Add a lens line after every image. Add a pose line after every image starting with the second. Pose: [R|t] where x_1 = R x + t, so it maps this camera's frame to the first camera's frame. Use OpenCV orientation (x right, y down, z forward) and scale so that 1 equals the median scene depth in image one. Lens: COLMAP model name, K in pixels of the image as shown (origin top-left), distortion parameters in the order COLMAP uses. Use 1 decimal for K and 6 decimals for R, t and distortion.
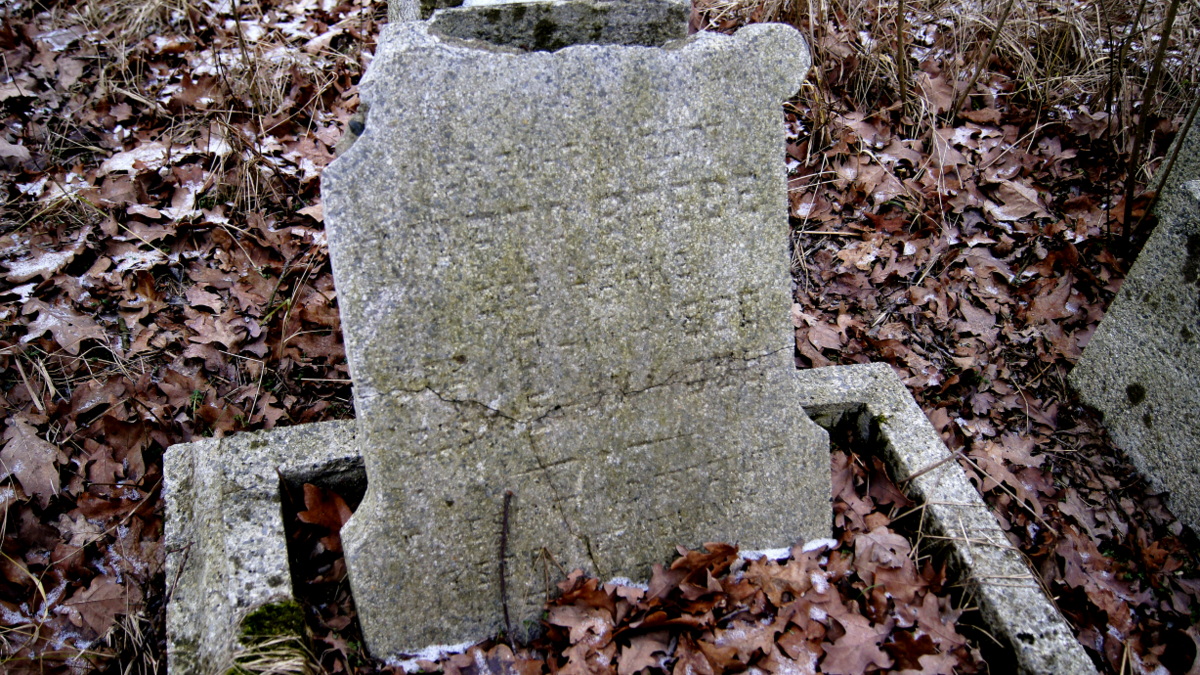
lens RADIAL K [[1147.8, 0, 600.6], [0, 1147.8, 336.9], [0, 0, 1]] dist [-0.007408, 0.000000]
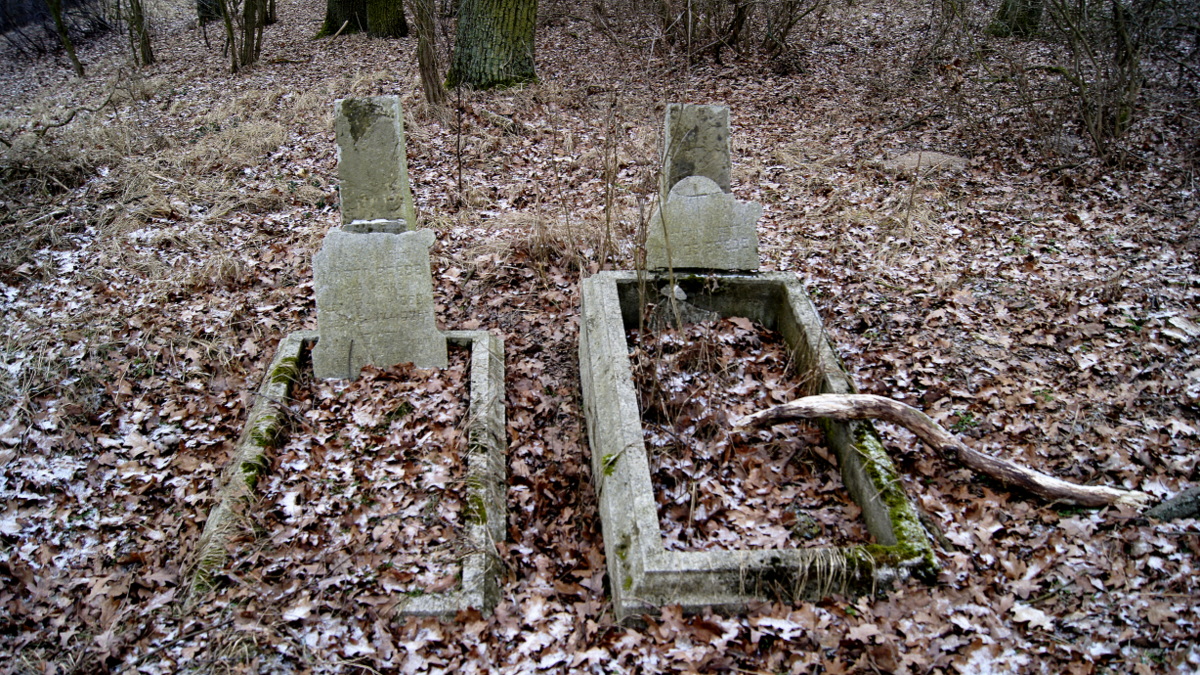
lens RADIAL K [[966.8, 0, 599.6], [0, 966.8, 336.9], [0, 0, 1]] dist [-0.001014, 0.000010]
pose [[0.977578, 0.022953, -0.209319, 1.000589], [-0.069924, 0.973020, -0.219868, 0.548870], [0.198625, 0.229575, 0.952808, -1.393602]]
